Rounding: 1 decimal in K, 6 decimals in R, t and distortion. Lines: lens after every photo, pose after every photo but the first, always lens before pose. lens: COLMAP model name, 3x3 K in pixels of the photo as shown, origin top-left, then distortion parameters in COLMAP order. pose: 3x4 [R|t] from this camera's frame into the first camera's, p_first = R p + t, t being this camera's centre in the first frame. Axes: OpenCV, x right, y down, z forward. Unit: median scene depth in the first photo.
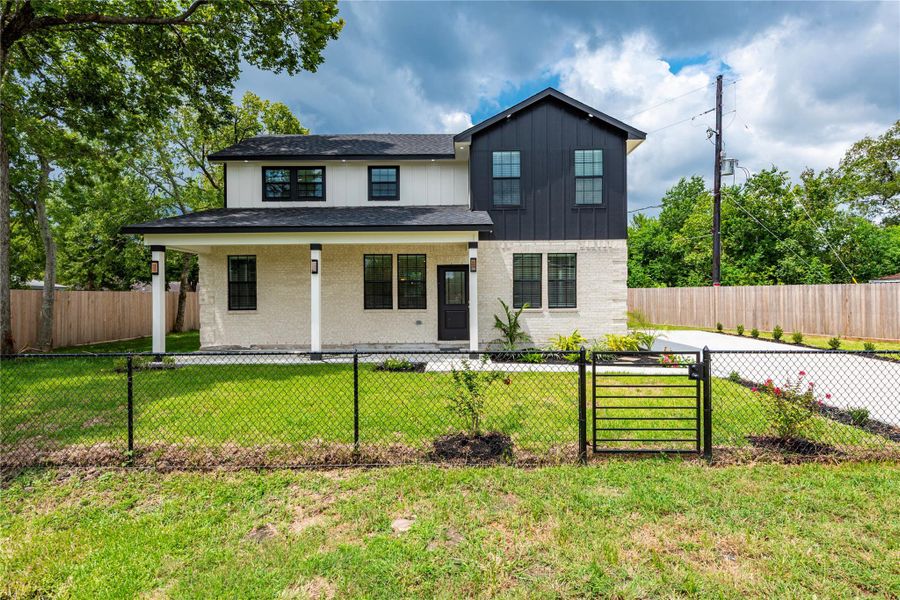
lens RADIAL K [[499.9, 0, 428.6], [0, 499.9, 301.3], [0, 0, 1]] dist [0.000525, -0.000183]
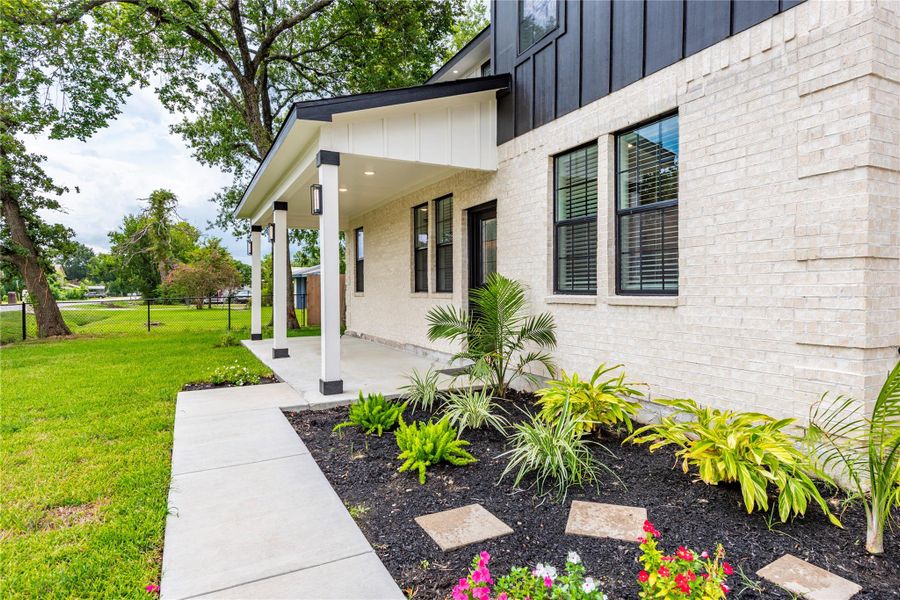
lens RADIAL K [[531.8, 0, 450.0], [0, 531.8, 300.0], [0, 0, 1]] dist [0.005311, 0.000061]
pose [[0.452358, 0.021957, -0.891566, 0.516462], [-0.004791, 0.999742, 0.022190, 0.010570], [0.891823, -0.005767, 0.452347, 0.735342]]
